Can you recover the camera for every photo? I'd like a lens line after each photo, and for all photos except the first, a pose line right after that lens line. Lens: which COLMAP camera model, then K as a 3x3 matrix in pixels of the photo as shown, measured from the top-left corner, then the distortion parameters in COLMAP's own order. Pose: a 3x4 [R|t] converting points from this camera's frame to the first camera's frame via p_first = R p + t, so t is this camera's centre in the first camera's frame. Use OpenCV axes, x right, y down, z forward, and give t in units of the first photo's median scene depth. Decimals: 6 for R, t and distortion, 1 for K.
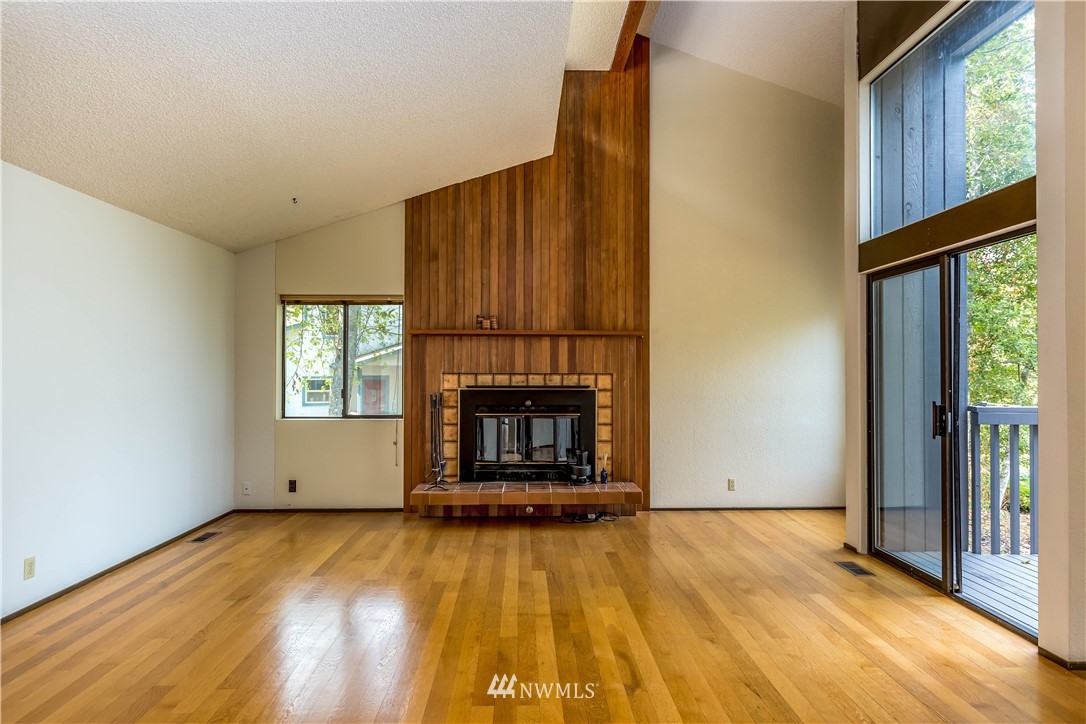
lens RADIAL K [[578.5, 0, 538.0], [0, 578.5, 368.3], [0, 0, 1]] dist [-0.000581, -0.000418]
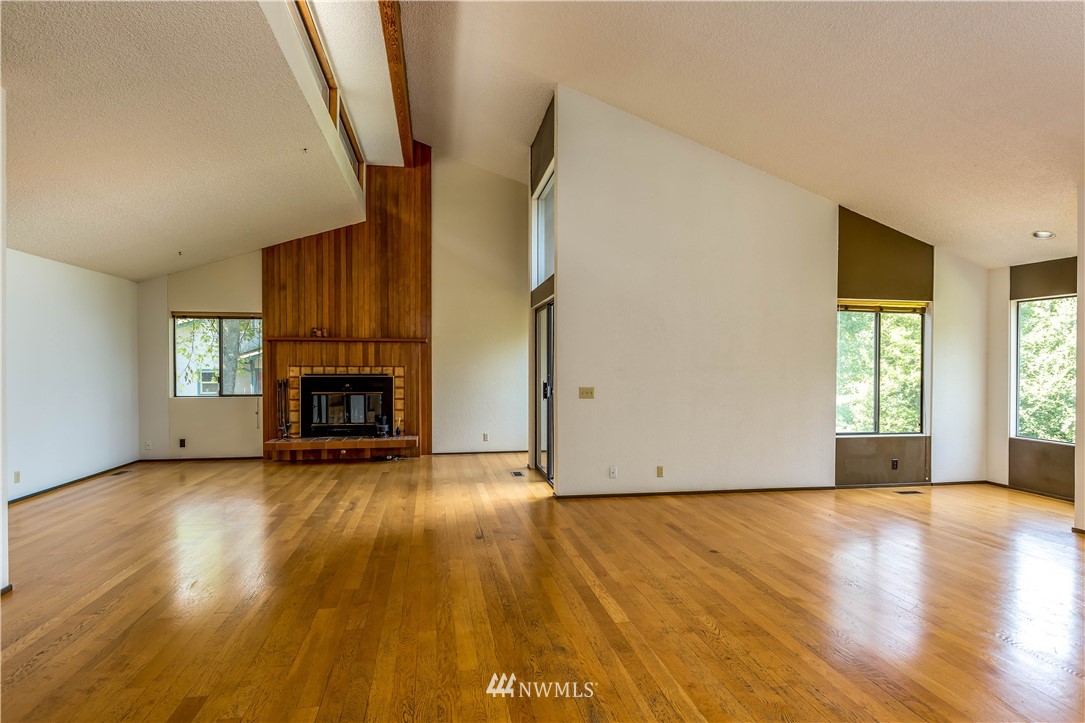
lens RADIAL K [[576.5, 0, 542.1], [0, 576.5, 375.6], [0, 0, 1]] dist [-0.000509, 0.000099]
pose [[0.989040, -0.001870, 0.147633, 0.263899], [-0.001659, 0.999716, 0.023783, -0.002896], [-0.147636, -0.023767, 0.988756, -0.578857]]
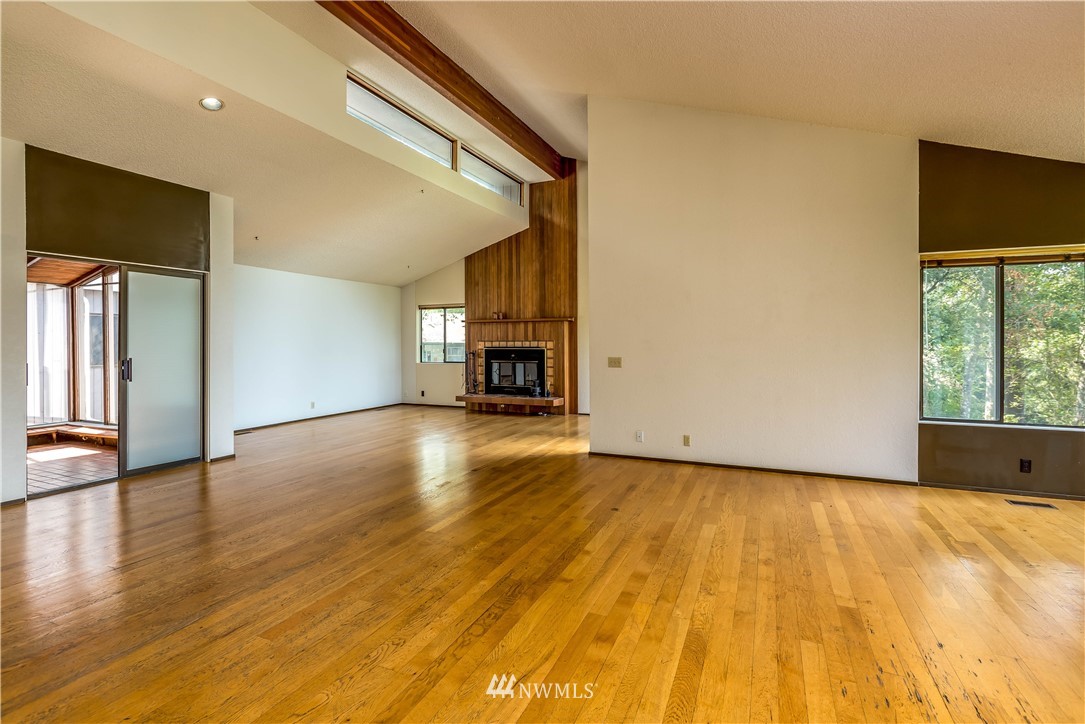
lens RADIAL K [[521.9, 0, 536.1], [0, 521.9, 348.7], [0, 0, 1]] dist [-0.003354, -0.000400]
pose [[0.895827, 0.000749, -0.444403, 0.840076], [0.006731, 0.999861, 0.015255, 0.008935], [0.444352, -0.016657, 0.895697, -0.570375]]
